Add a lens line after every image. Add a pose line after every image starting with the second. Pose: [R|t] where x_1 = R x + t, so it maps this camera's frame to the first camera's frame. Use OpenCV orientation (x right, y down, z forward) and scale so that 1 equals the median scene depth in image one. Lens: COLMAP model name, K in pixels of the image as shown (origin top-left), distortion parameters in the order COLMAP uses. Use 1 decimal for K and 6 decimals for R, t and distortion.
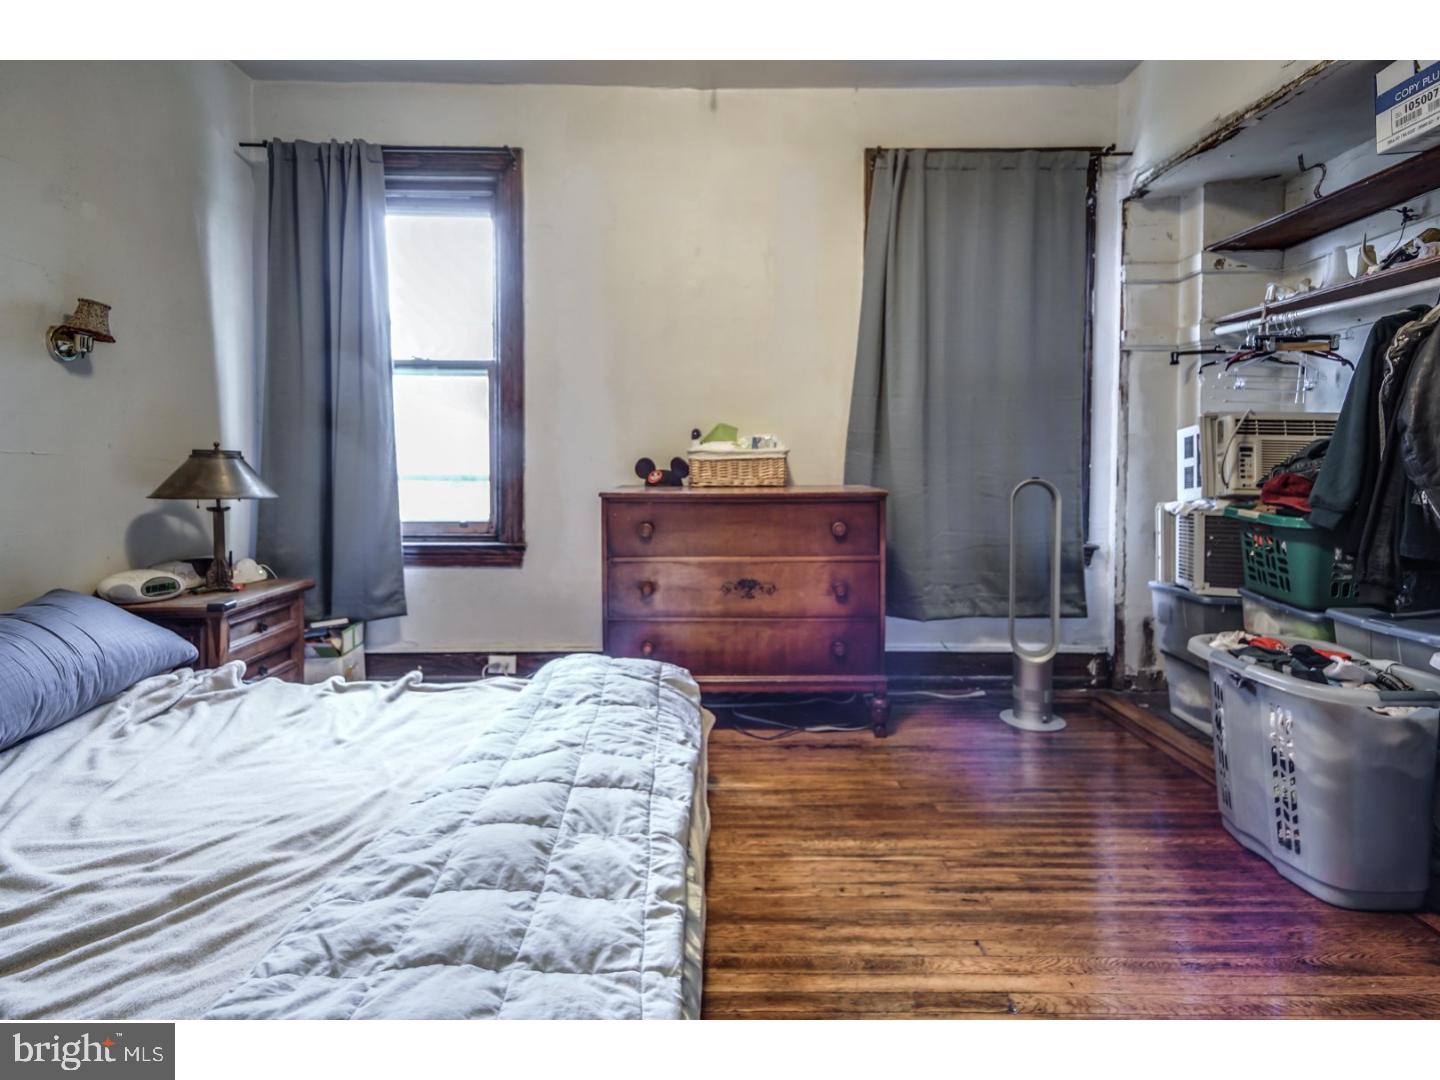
lens RADIAL K [[699.9, 0, 721.3], [0, 699.9, 502.0], [0, 0, 1]] dist [0.032559, 0.000397]
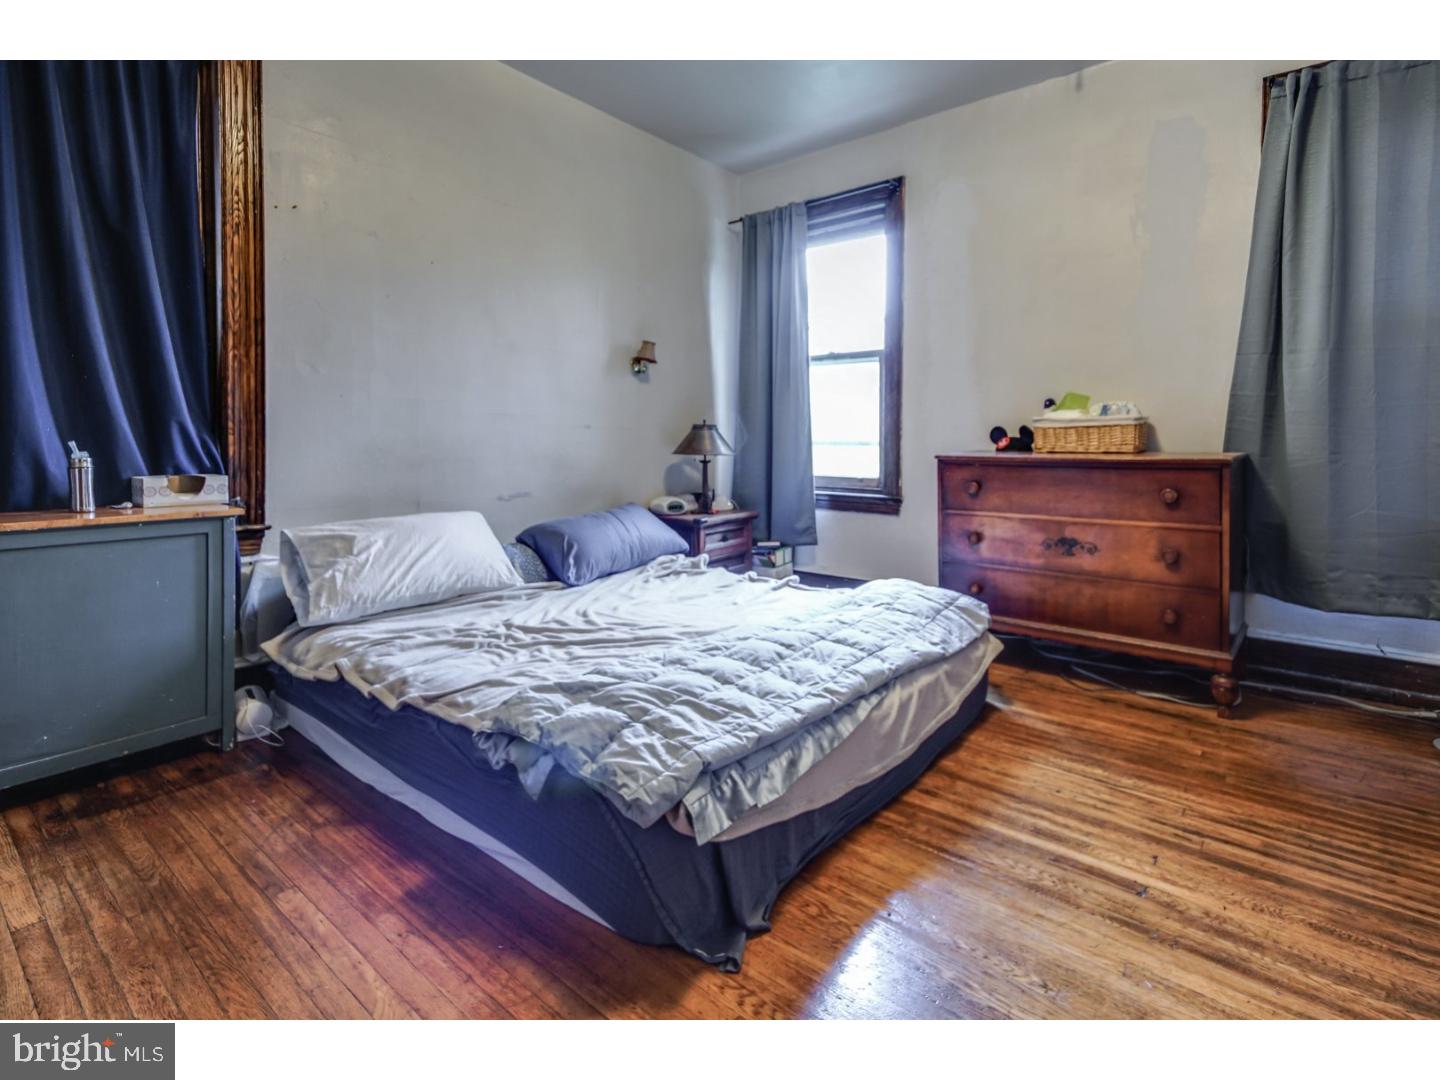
lens RADIAL K [[699.9, 0, 721.3], [0, 699.9, 502.0], [0, 0, 1]] dist [0.032559, 0.000397]
pose [[0.766764, 0.059565, -0.639159, 0.317661], [-0.031680, 0.997984, 0.055001, 0.012101], [0.641146, -0.021924, 0.767105, -0.176465]]
